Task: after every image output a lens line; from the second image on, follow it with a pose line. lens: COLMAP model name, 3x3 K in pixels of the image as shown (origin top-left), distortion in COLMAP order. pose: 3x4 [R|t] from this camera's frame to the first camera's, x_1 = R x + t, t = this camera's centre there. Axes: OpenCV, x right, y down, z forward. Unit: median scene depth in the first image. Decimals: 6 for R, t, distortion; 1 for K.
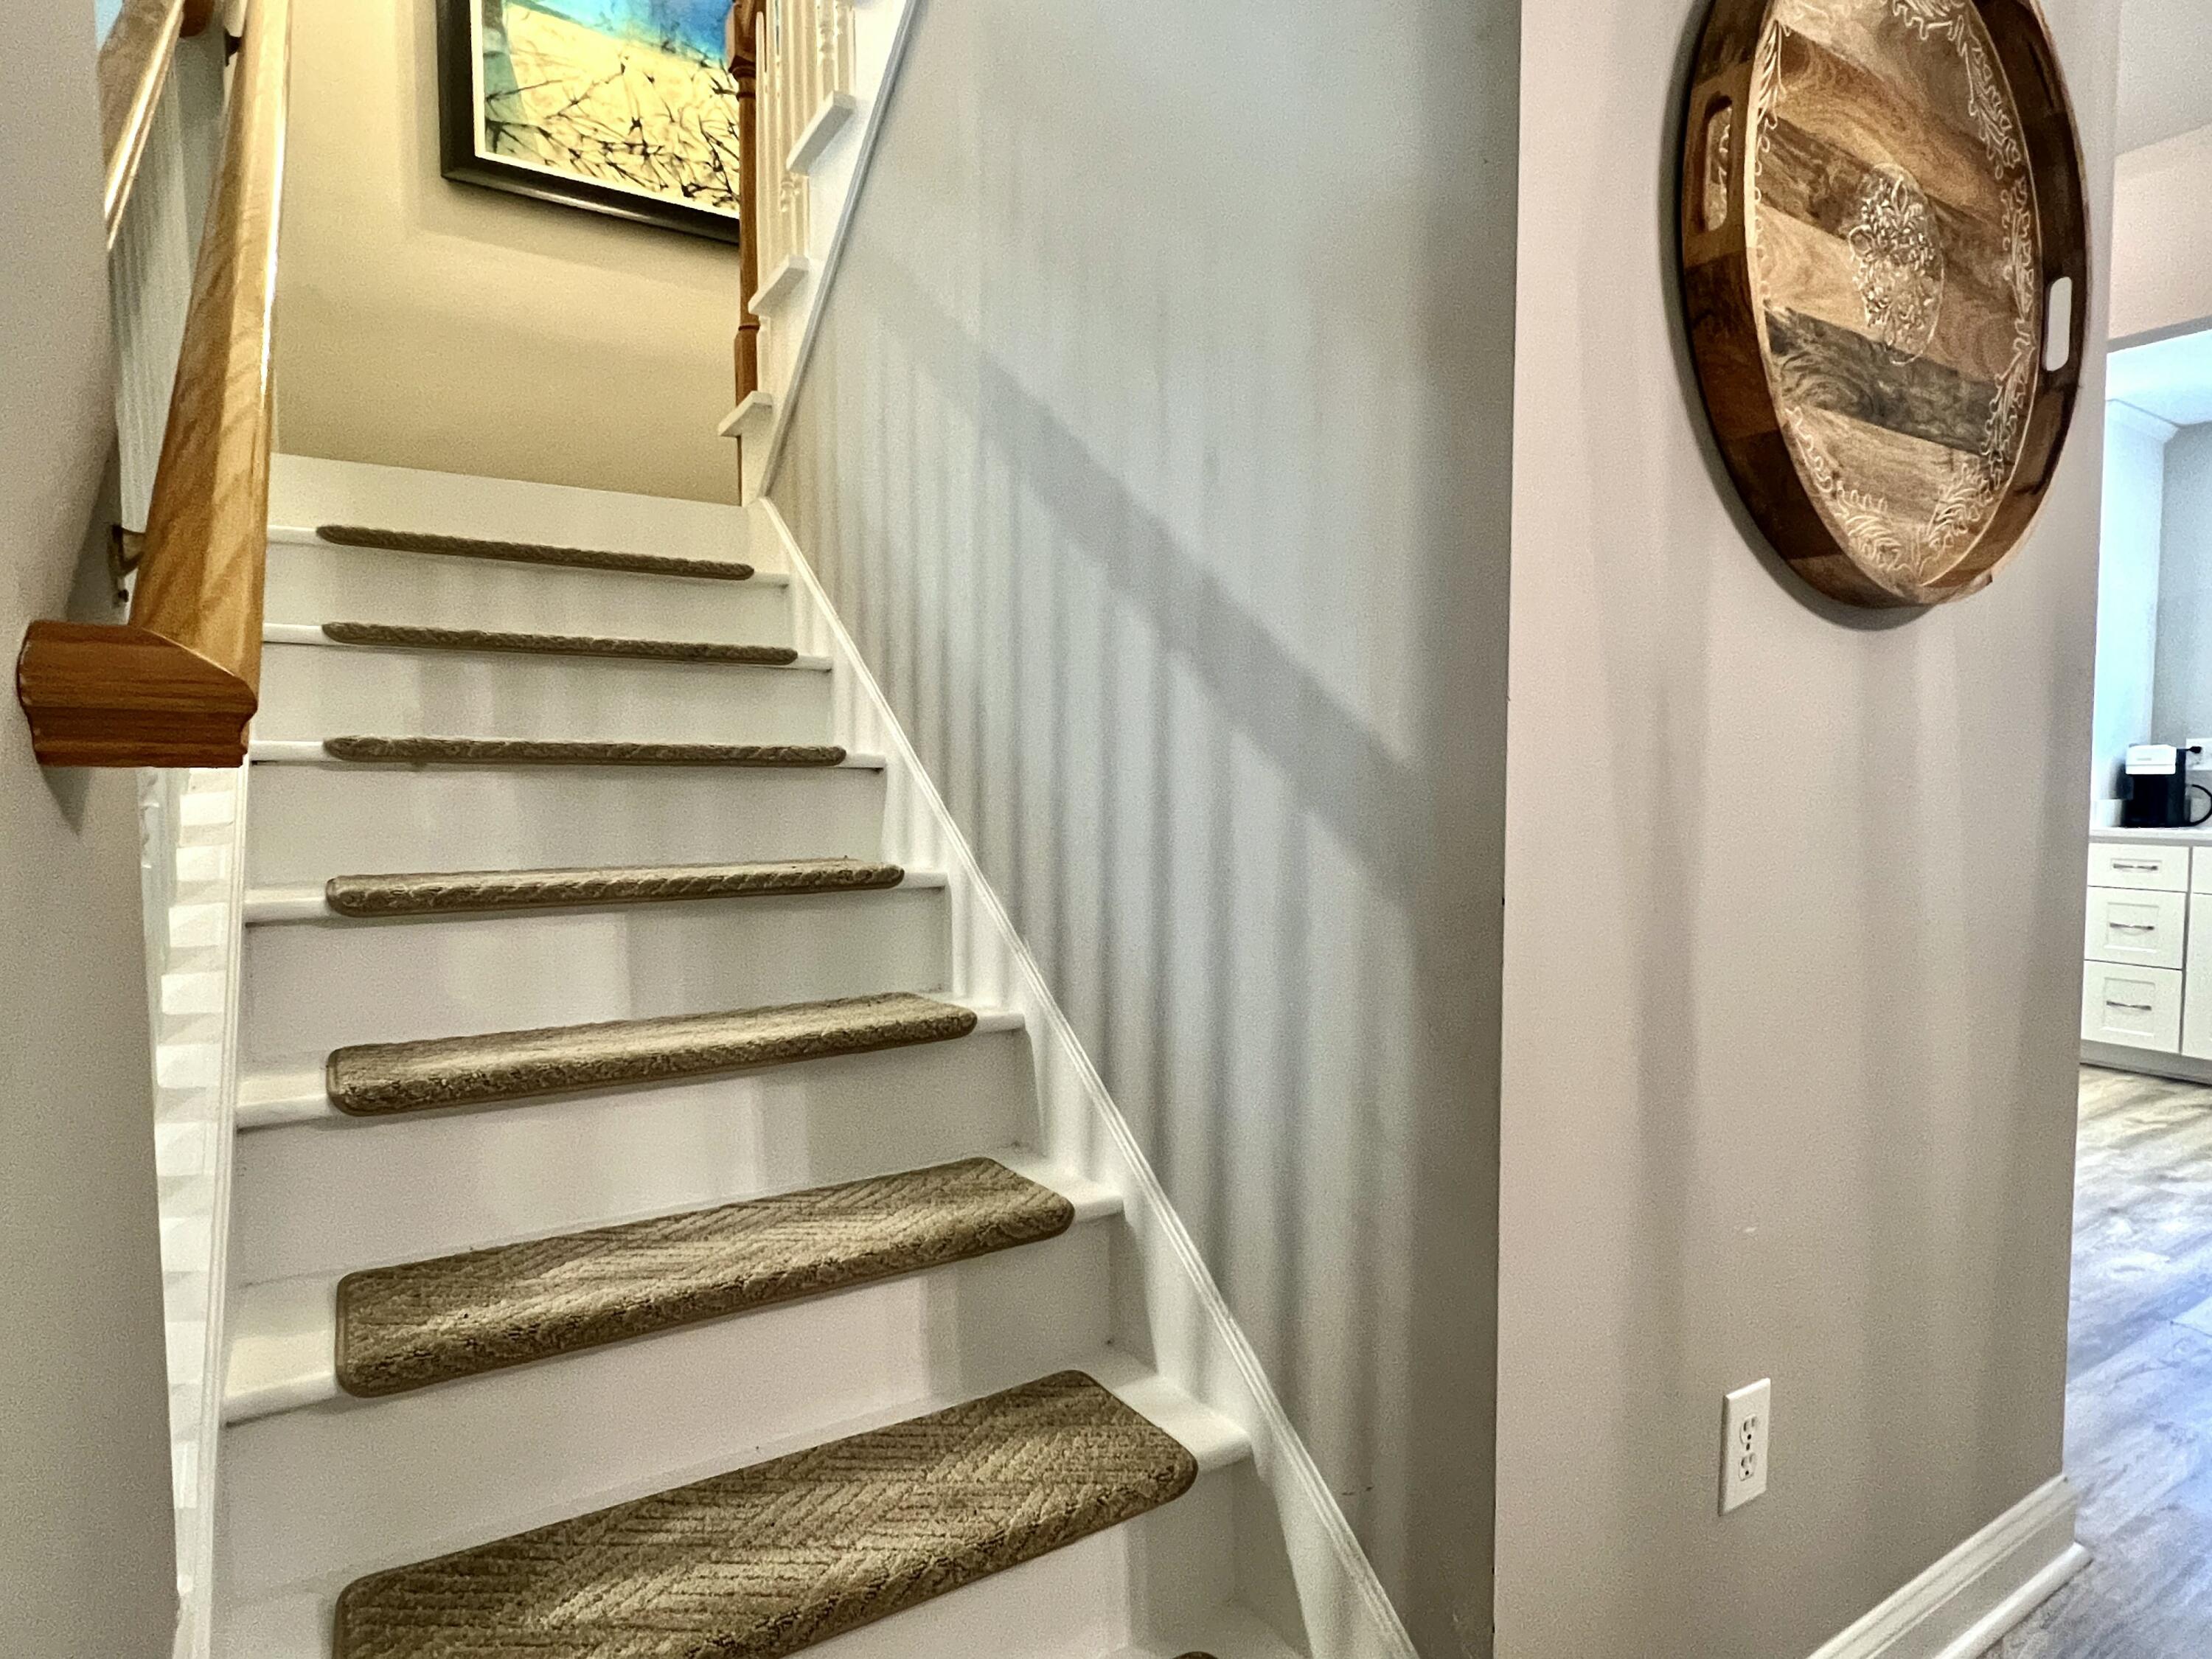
lens RADIAL K [[1197.8, 0, 1103.7], [0, 1197.8, 839.3], [0, 0, 1]] dist [0.002095, 0.000630]
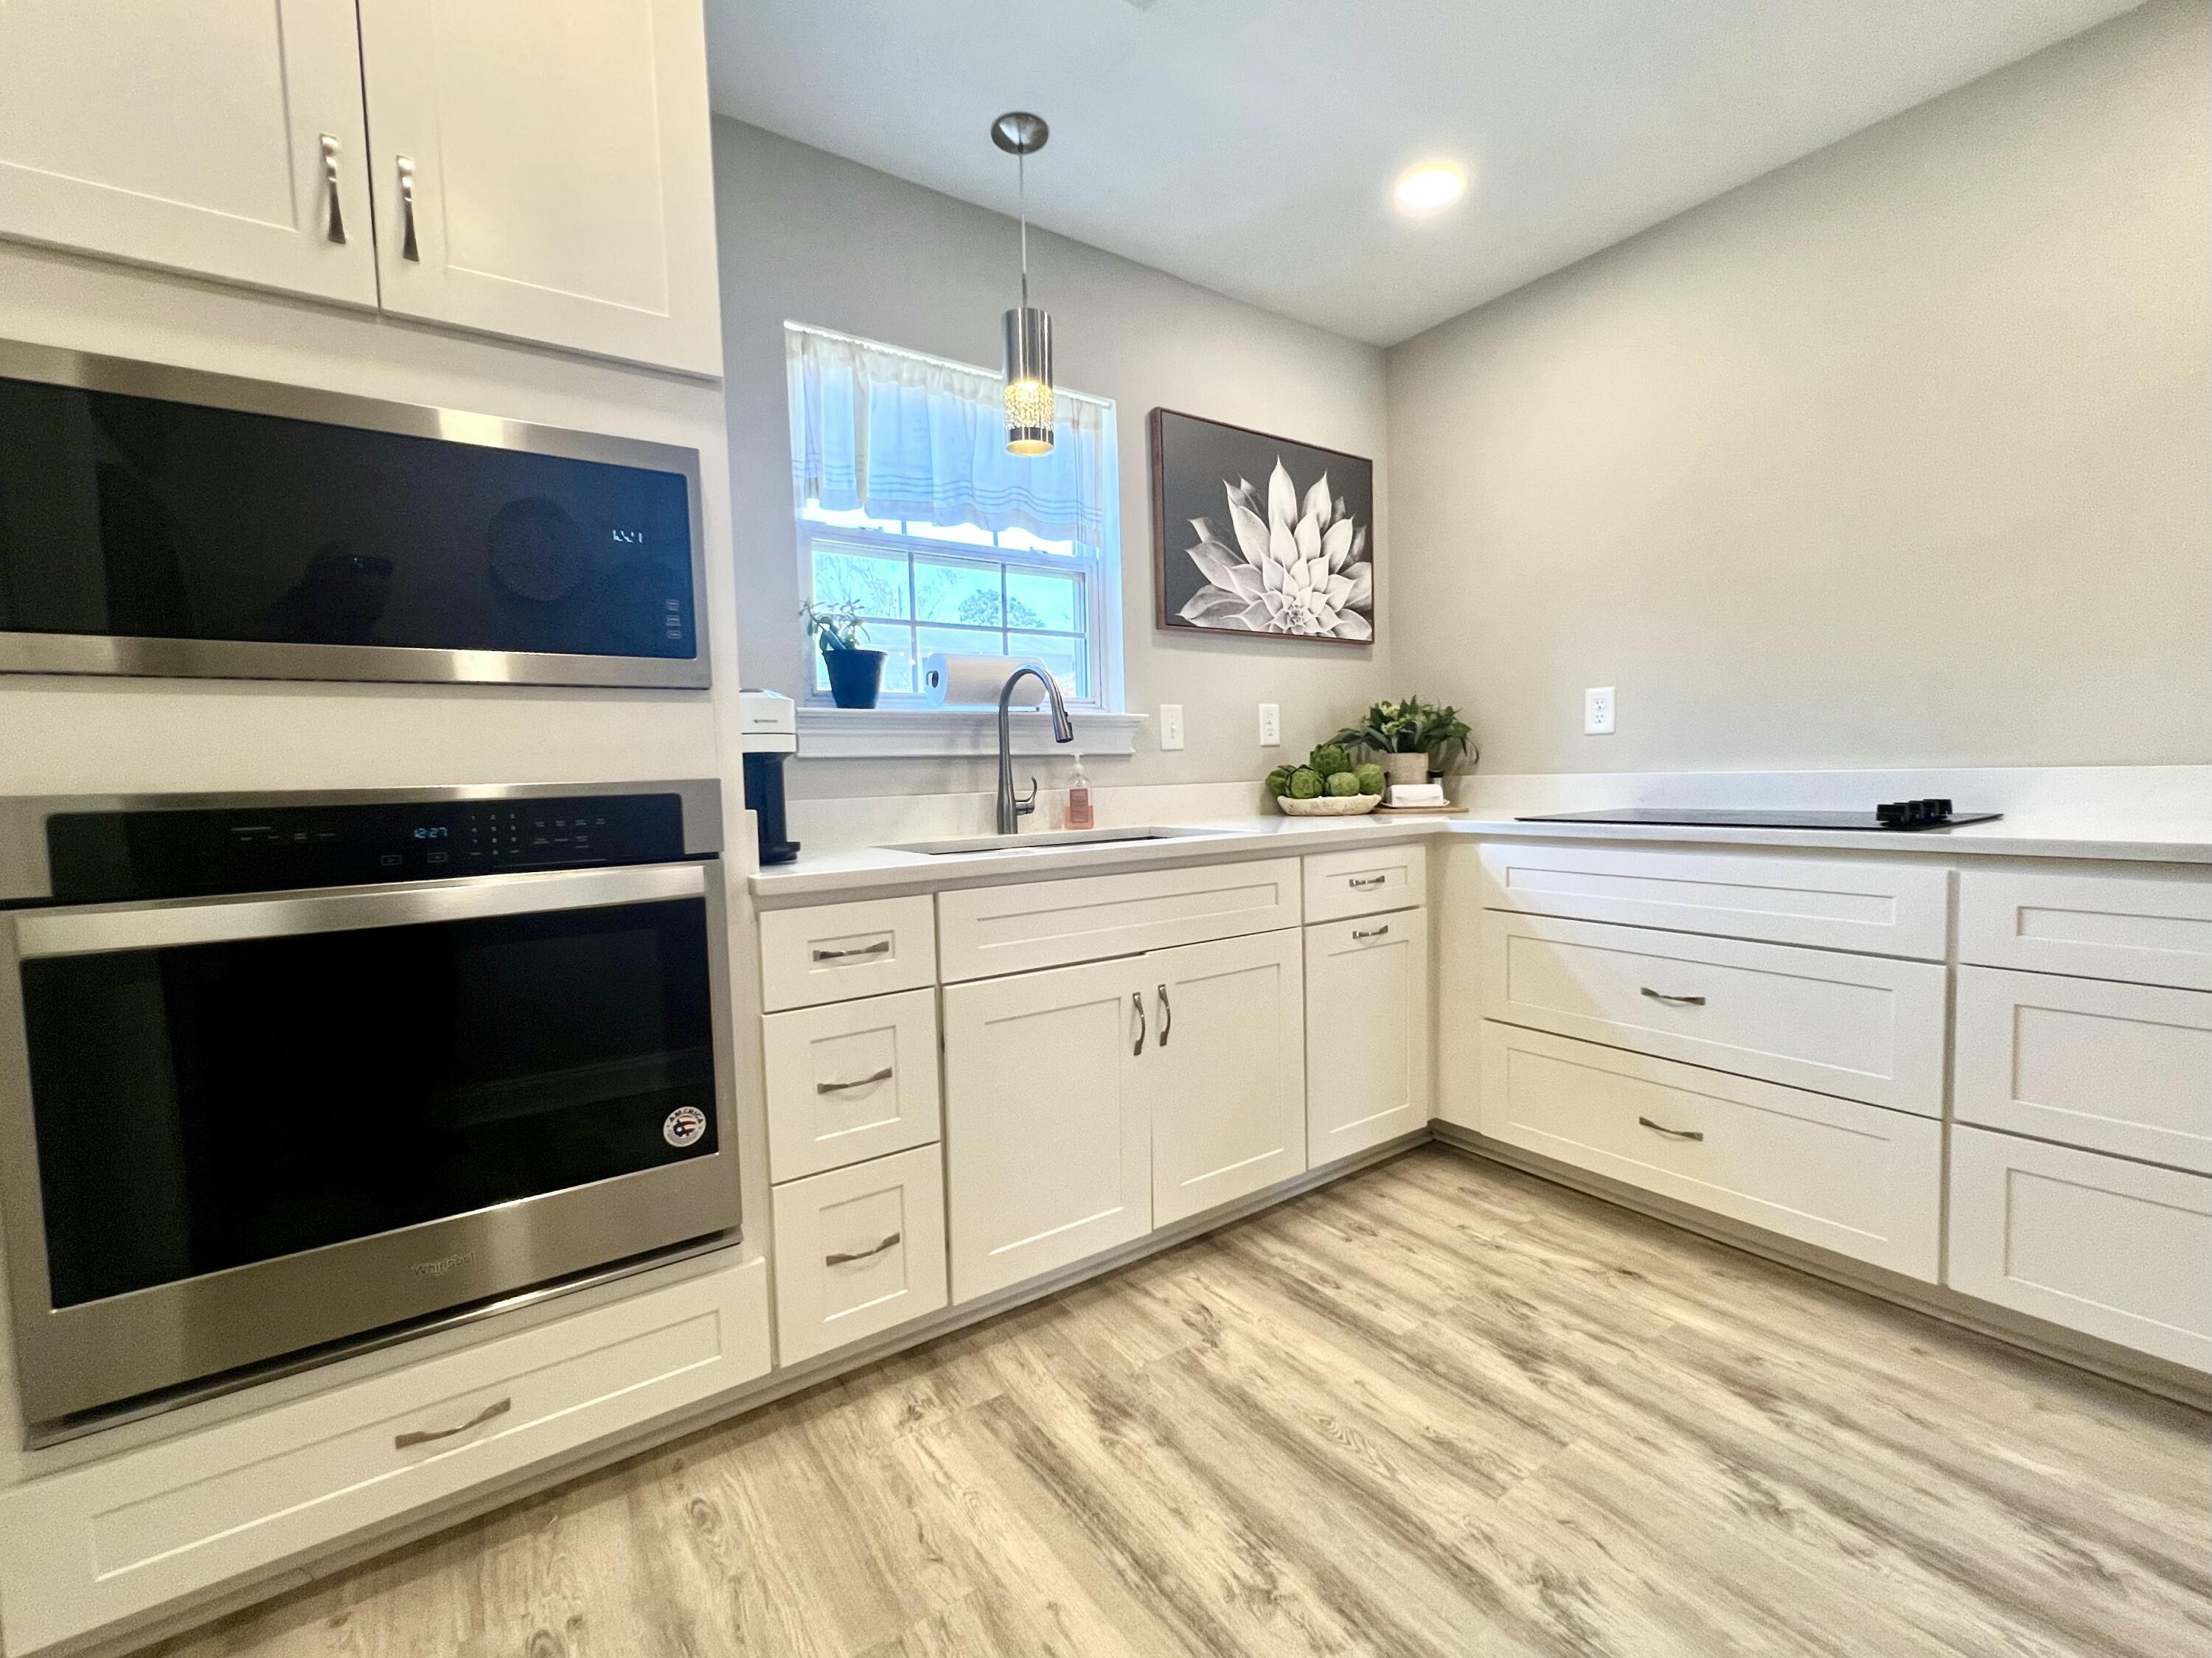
lens RADIAL K [[969.6, 0, 1106.0], [0, 969.6, 829.0], [0, 0, 1]] dist [-0.000829, 0.000209]
pose [[-0.058113, -0.055819, 0.996748, 1.486919], [0.080648, 0.994910, 0.060418, -0.114392], [-0.995047, 0.083897, -0.053315, 2.792785]]
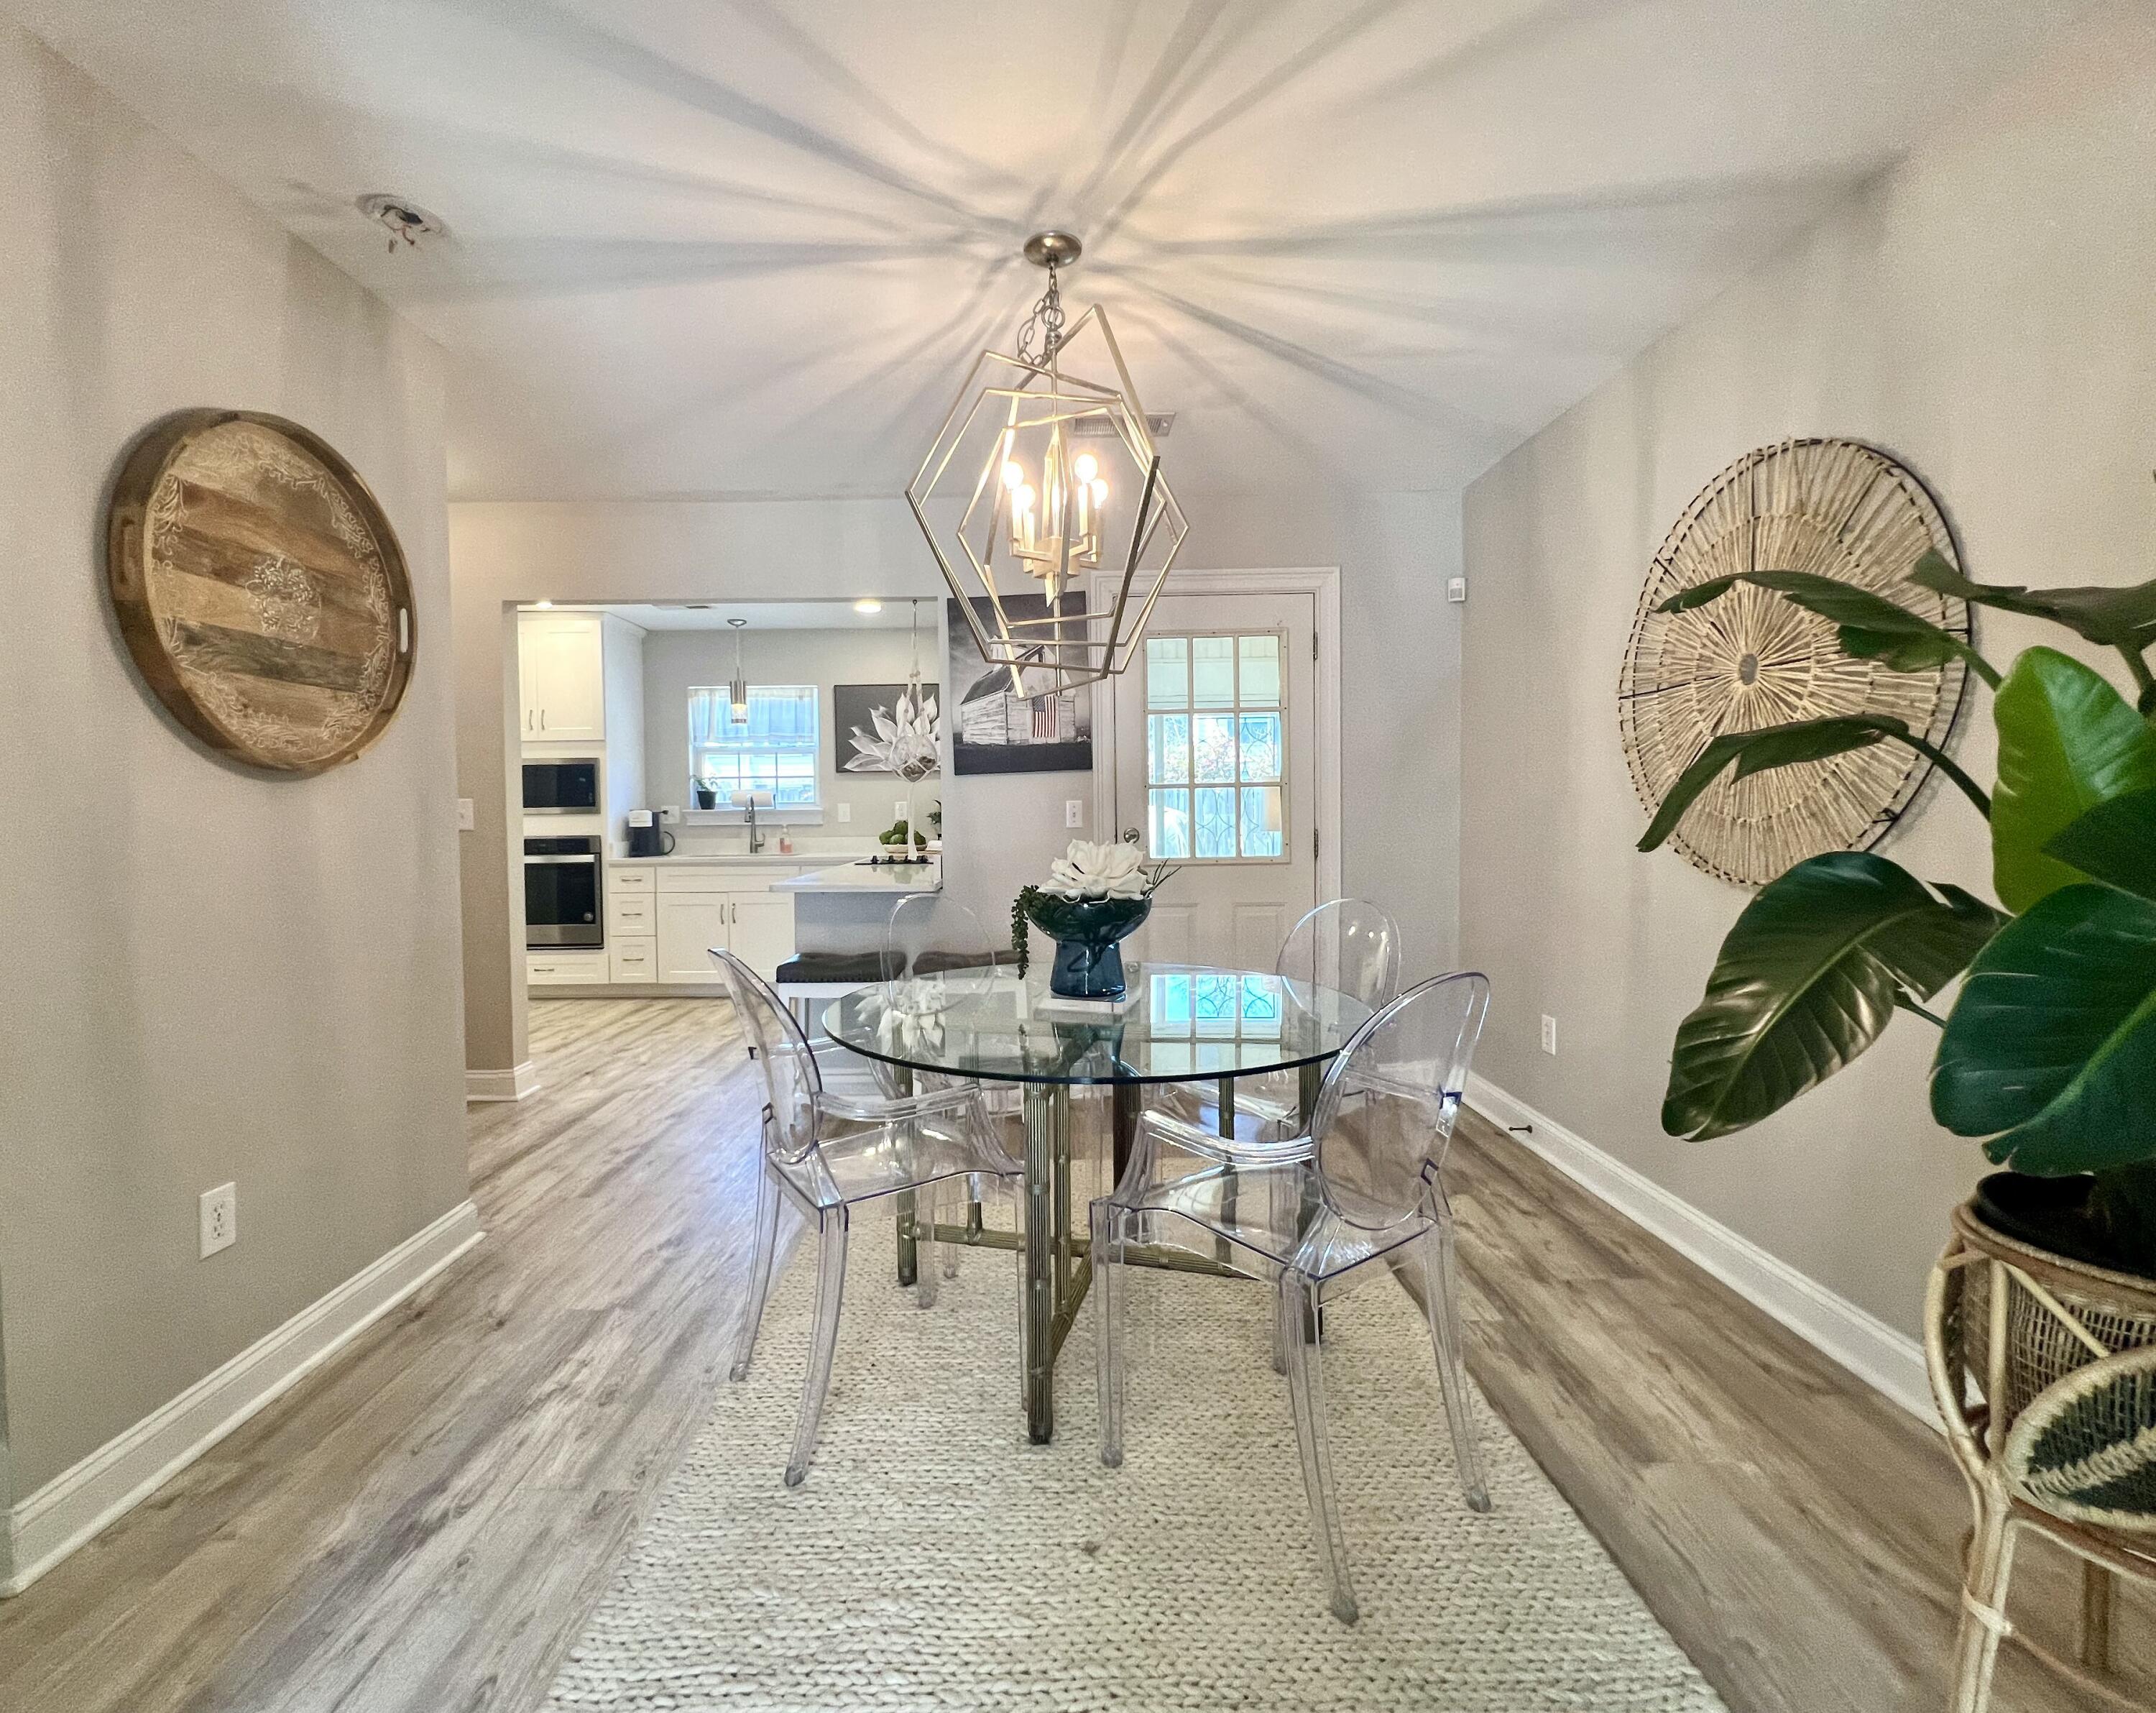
lens RADIAL K [[965.4, 0, 1035.1], [0, 965.4, 837.8], [0, 0, 1]] dist [0.000323, 0.000062]
pose [[0.539268, -0.029915, 0.841603, -0.020565], [0.056508, 0.998402, -0.000720, -0.014075], [-0.840236, 0.047945, 0.540097, -0.785506]]
